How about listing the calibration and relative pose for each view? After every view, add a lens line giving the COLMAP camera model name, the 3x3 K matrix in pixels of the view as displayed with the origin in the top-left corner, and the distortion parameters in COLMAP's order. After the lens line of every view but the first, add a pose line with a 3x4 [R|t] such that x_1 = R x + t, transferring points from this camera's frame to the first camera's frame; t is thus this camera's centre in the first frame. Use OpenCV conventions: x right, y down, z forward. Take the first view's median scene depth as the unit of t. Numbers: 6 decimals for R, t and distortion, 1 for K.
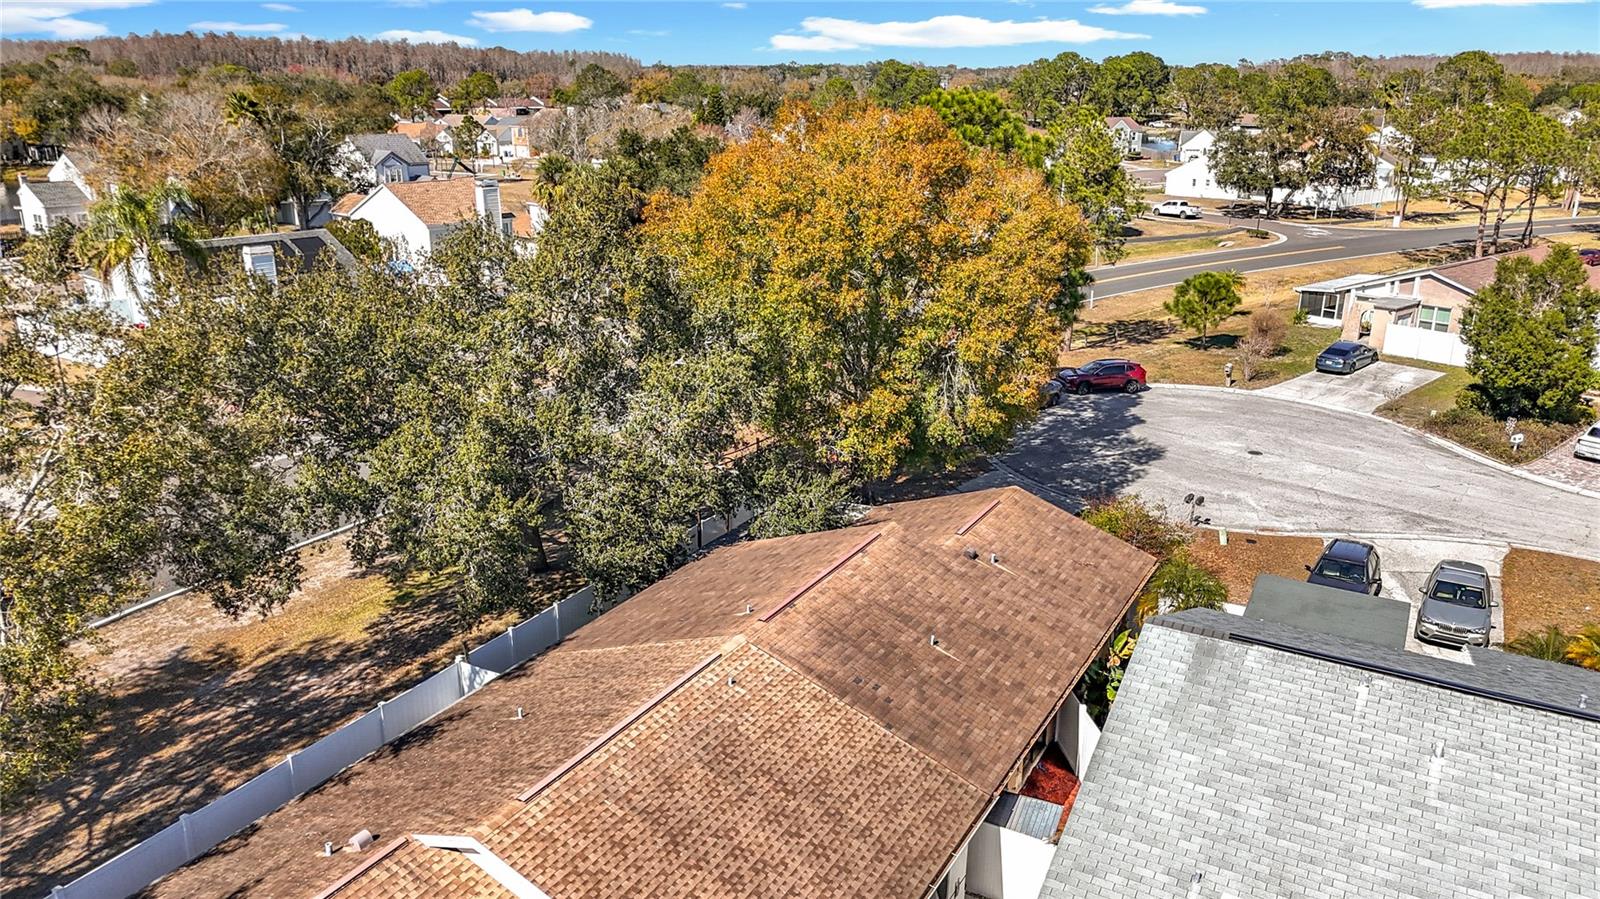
lens RADIAL K [[1177.4, 0, 800.0], [0, 1177.4, 449.5], [0, 0, 1]] dist [0.054066, -0.054953]
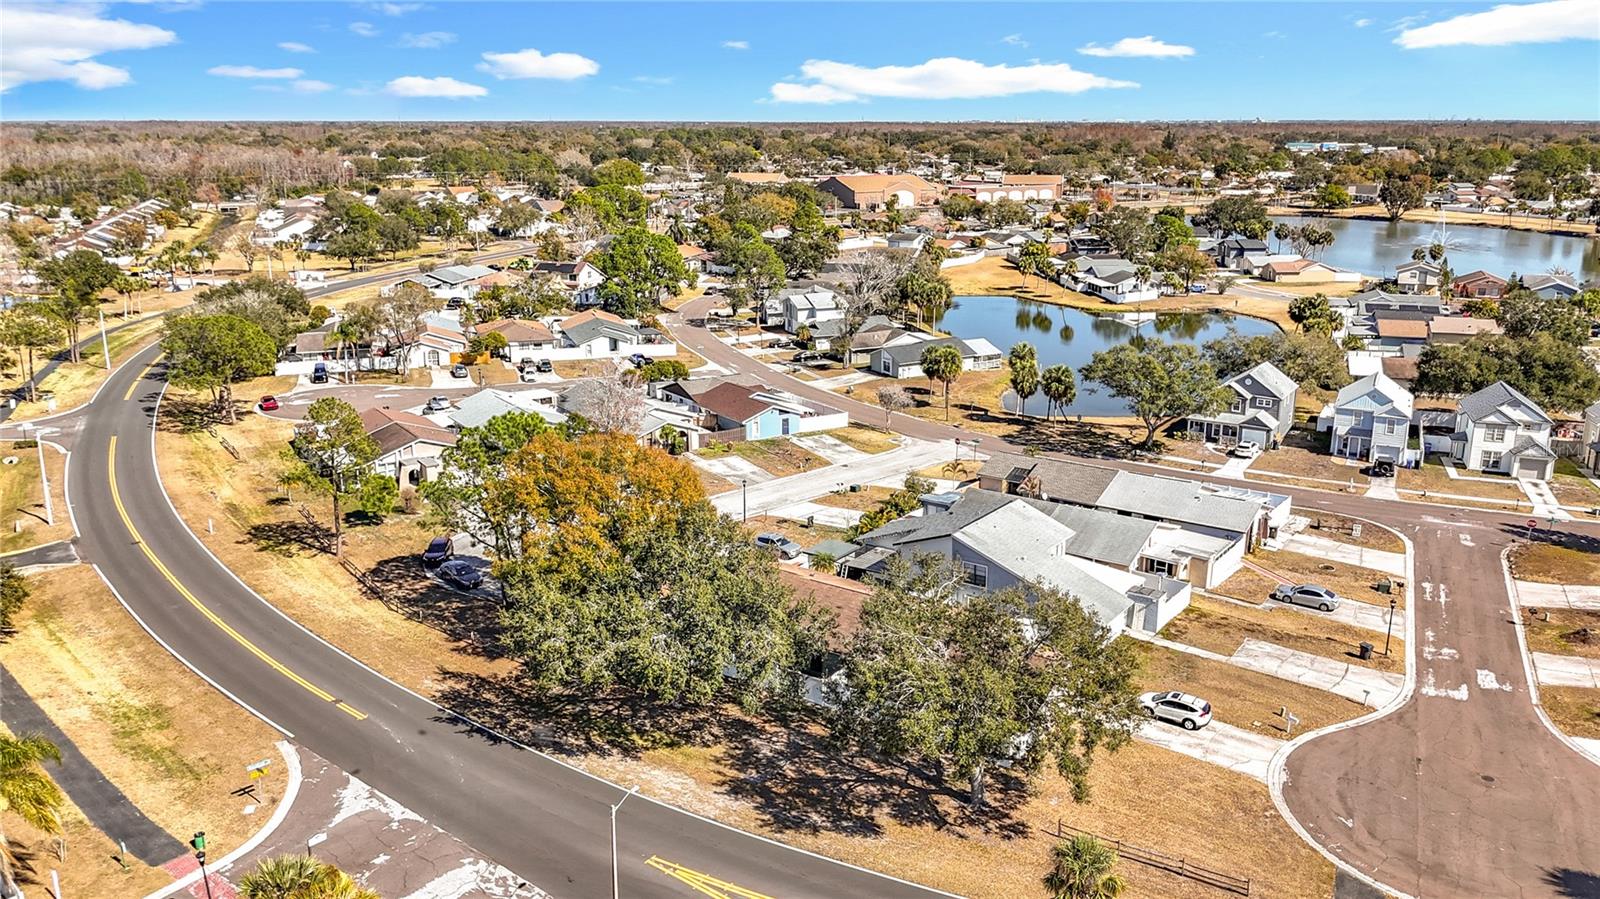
lens RADIAL K [[1228.0, 0, 794.6], [0, 1228.0, 401.6], [0, 0, 1]] dist [0.012042, -0.004825]
pose [[0.107034, -0.226334, 0.968151, -2.031326], [0.305136, 0.934232, 0.184670, -0.666608], [-0.946275, 0.275652, 0.169057, 0.332063]]
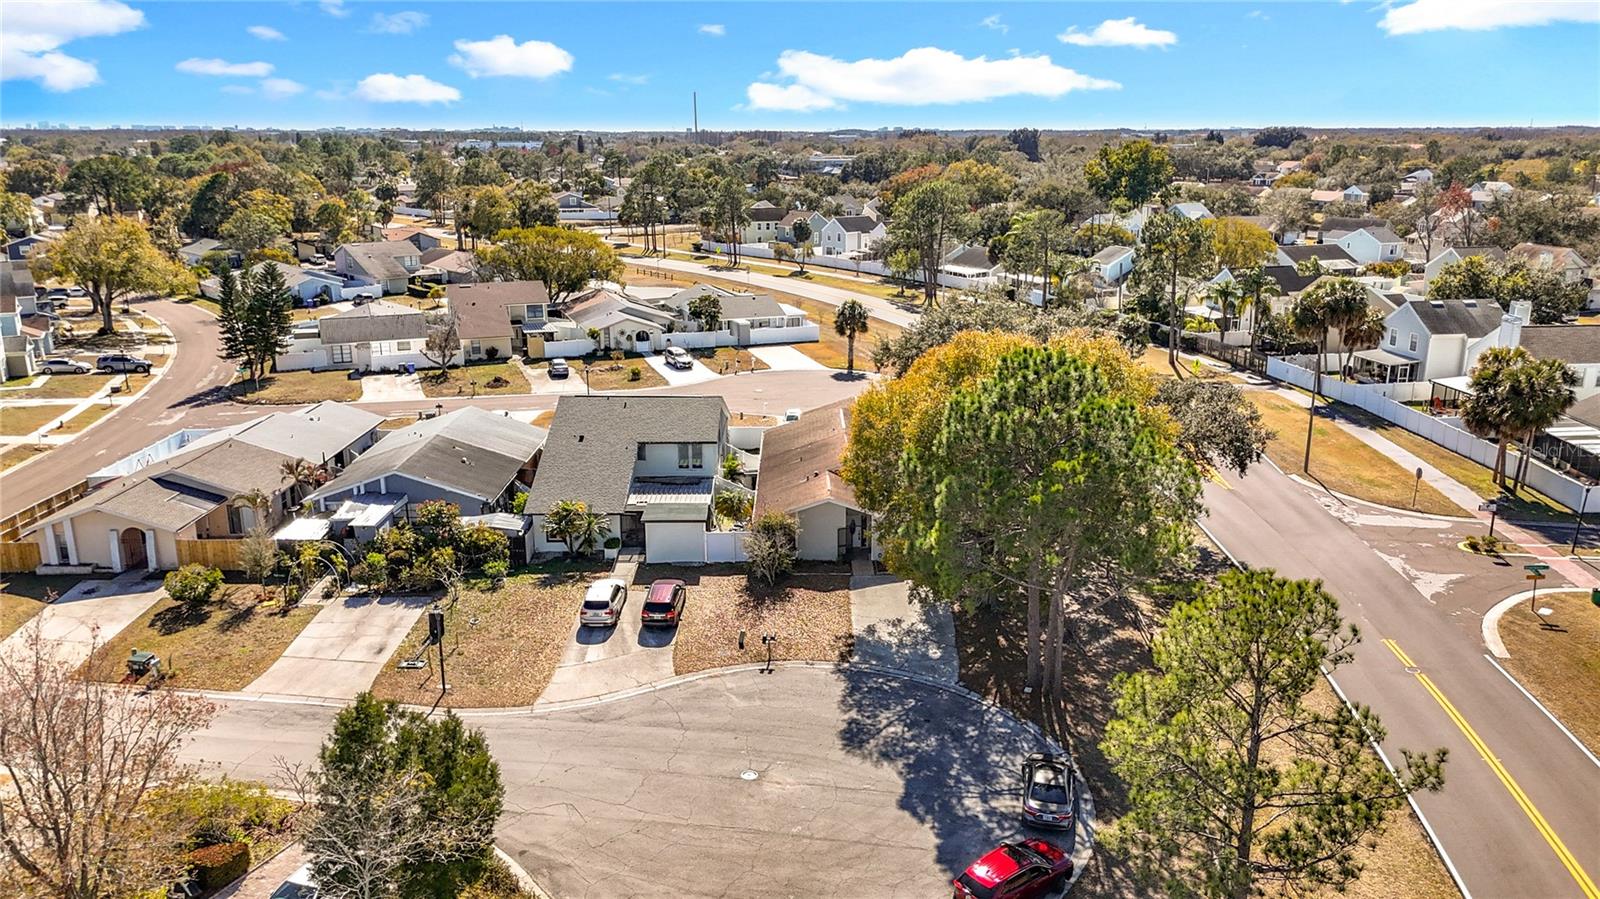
lens RADIAL K [[1177.4, 0, 800.0], [0, 1177.4, 449.5], [0, 0, 1]] dist [0.054066, -0.054953]
pose [[-0.870638, 0.120159, -0.477023, 1.005793], [-0.156204, 0.851994, 0.499707, -0.868673], [0.466465, 0.509577, -0.723009, 2.067554]]
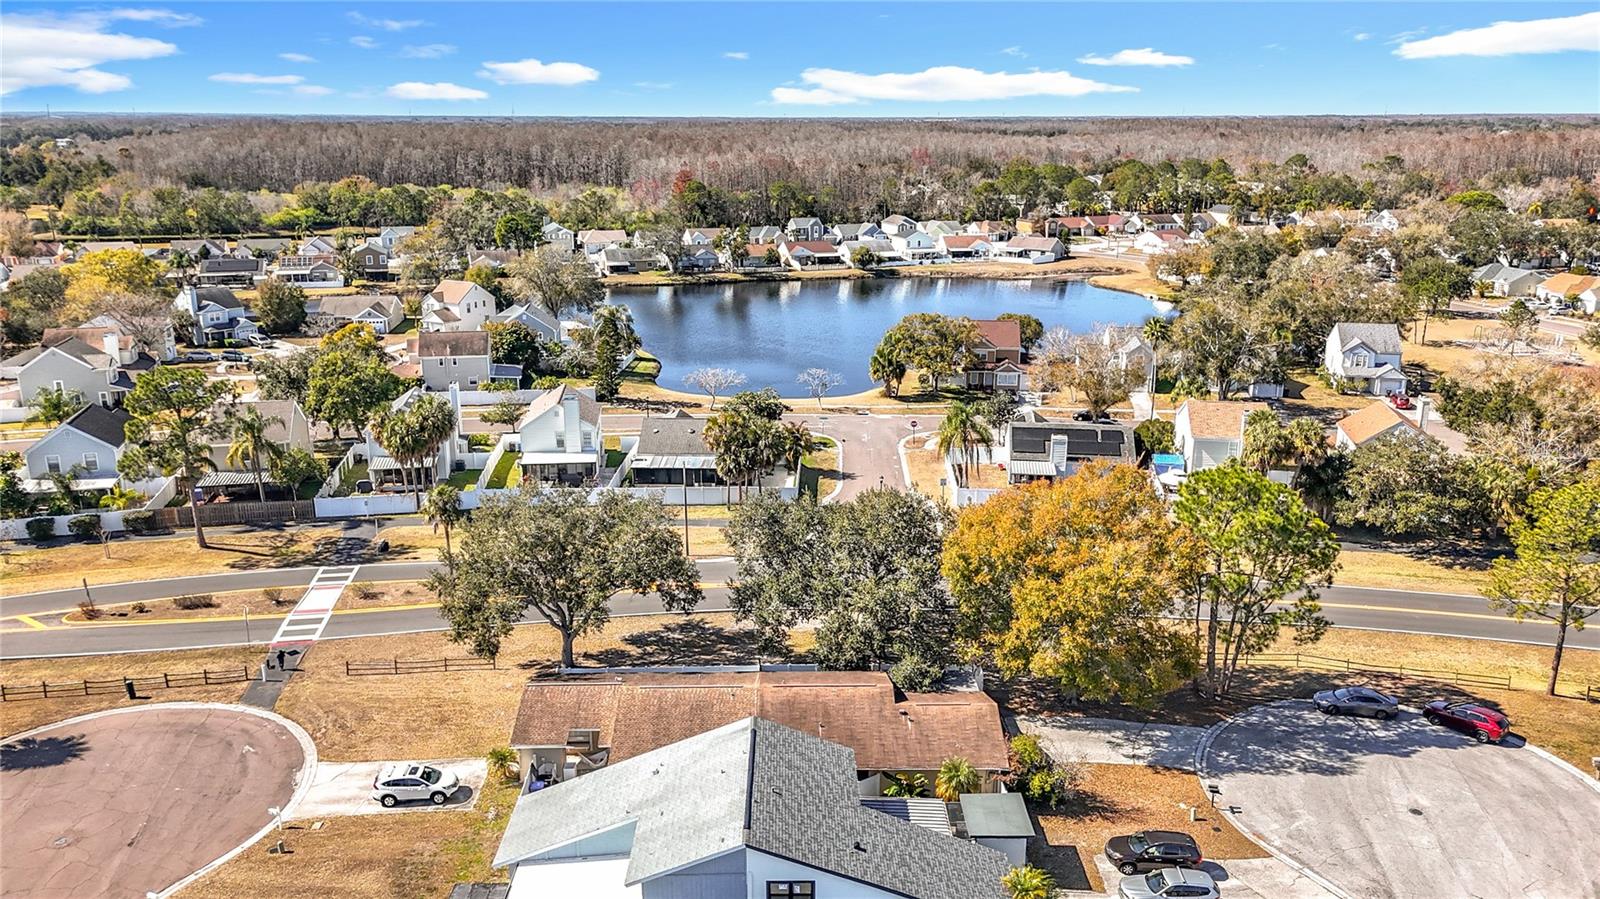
lens RADIAL K [[1187.4, 0, 800.0], [0, 1187.4, 449.5], [0, 0, 1]] dist [0.050066, -0.001978]
pose [[0.502700, 0.221977, -0.835475, 1.371772], [-0.258507, 0.960846, 0.099745, -0.419957], [0.824904, 0.165834, 0.540400, -0.315329]]
